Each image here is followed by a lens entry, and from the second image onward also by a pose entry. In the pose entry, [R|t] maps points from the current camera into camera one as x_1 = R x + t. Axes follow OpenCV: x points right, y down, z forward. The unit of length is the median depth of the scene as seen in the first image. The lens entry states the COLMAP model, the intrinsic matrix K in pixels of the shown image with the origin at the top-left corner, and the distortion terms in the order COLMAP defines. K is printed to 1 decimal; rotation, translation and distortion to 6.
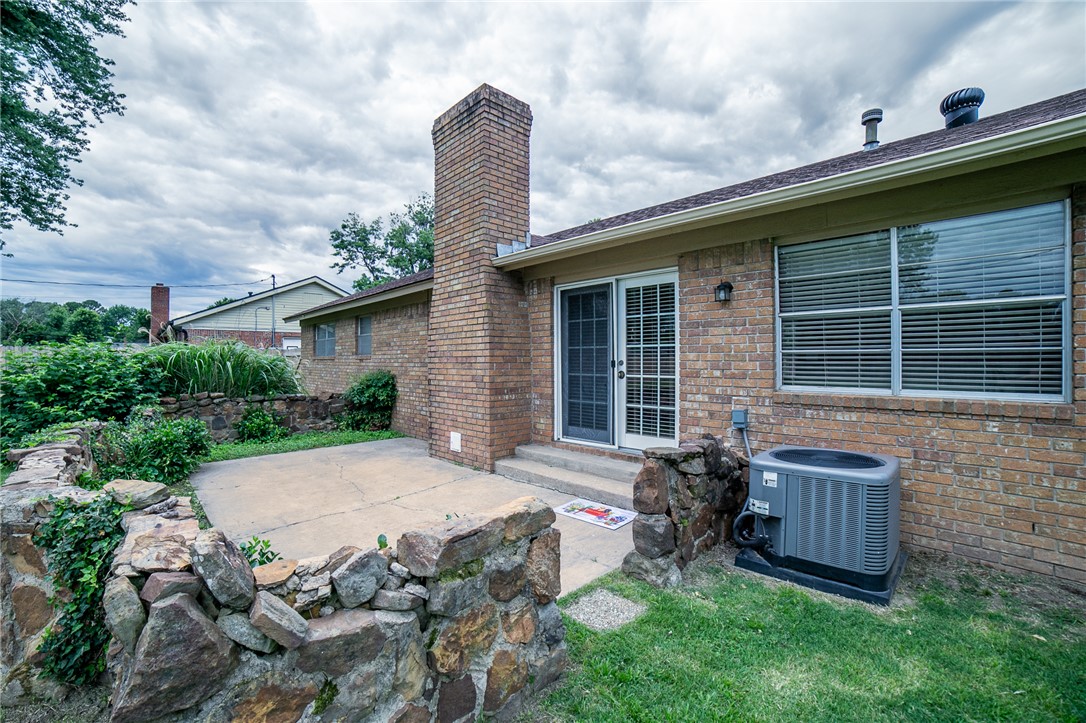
lens RADIAL K [[444.6, 0, 534.5], [0, 444.6, 358.0], [0, 0, 1]] dist [-0.091558, 0.037065]
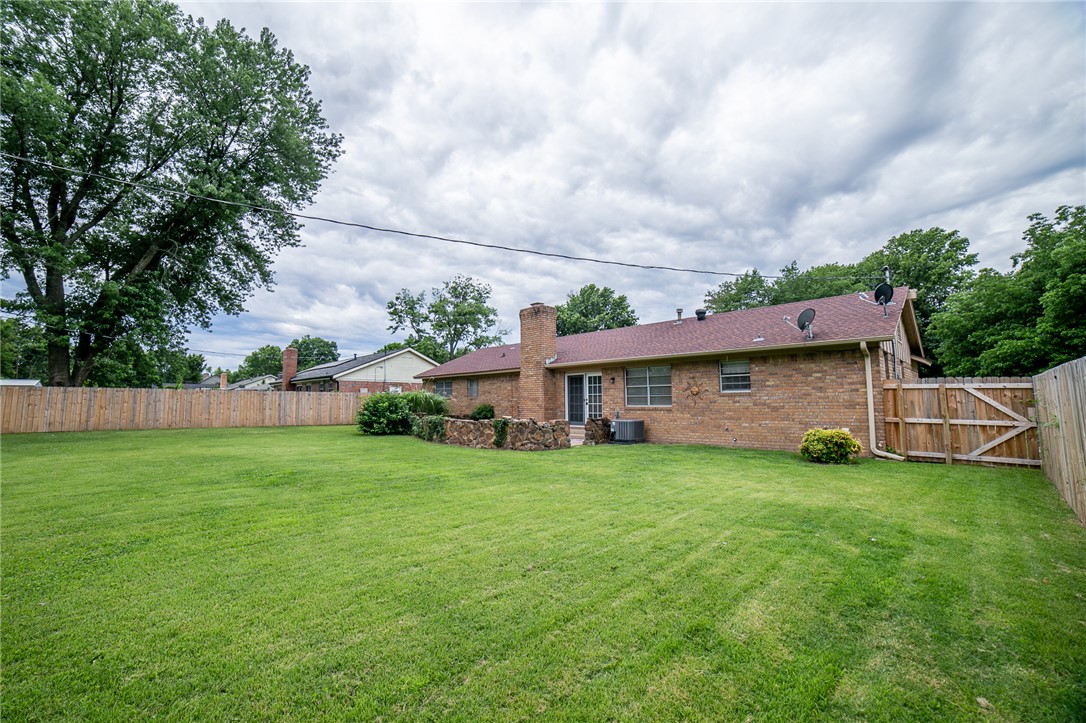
lens RADIAL K [[444.6, 0, 534.5], [0, 444.6, 358.0], [0, 0, 1]] dist [-0.091558, 0.037065]
pose [[0.999994, -0.001141, 0.003147, -0.170311], [0.001426, 0.995758, -0.092005, 0.005146], [-0.003029, 0.092009, 0.995754, -1.977594]]
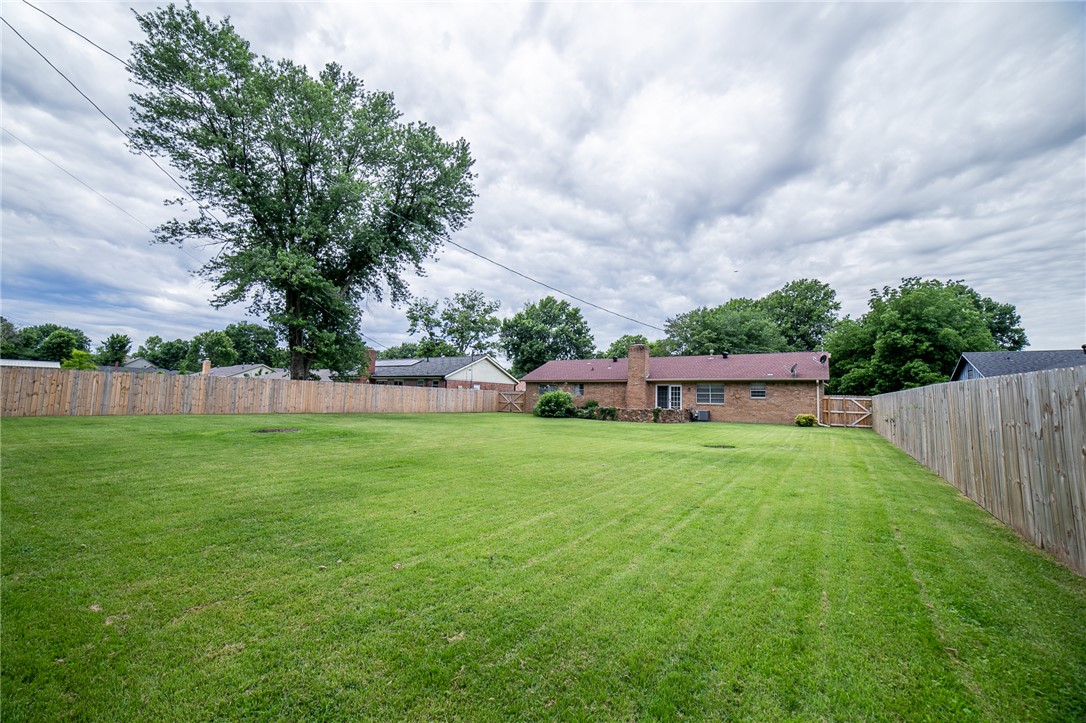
lens RADIAL K [[476.6, 0, 508.5], [0, 476.6, 359.5], [0, 0, 1]] dist [-0.092439, 0.049800]
pose [[0.977047, 0.043435, 0.208548, -2.892062], [-0.028091, 0.996714, -0.075979, 0.019115], [-0.211163, 0.068377, 0.975056, -4.204460]]
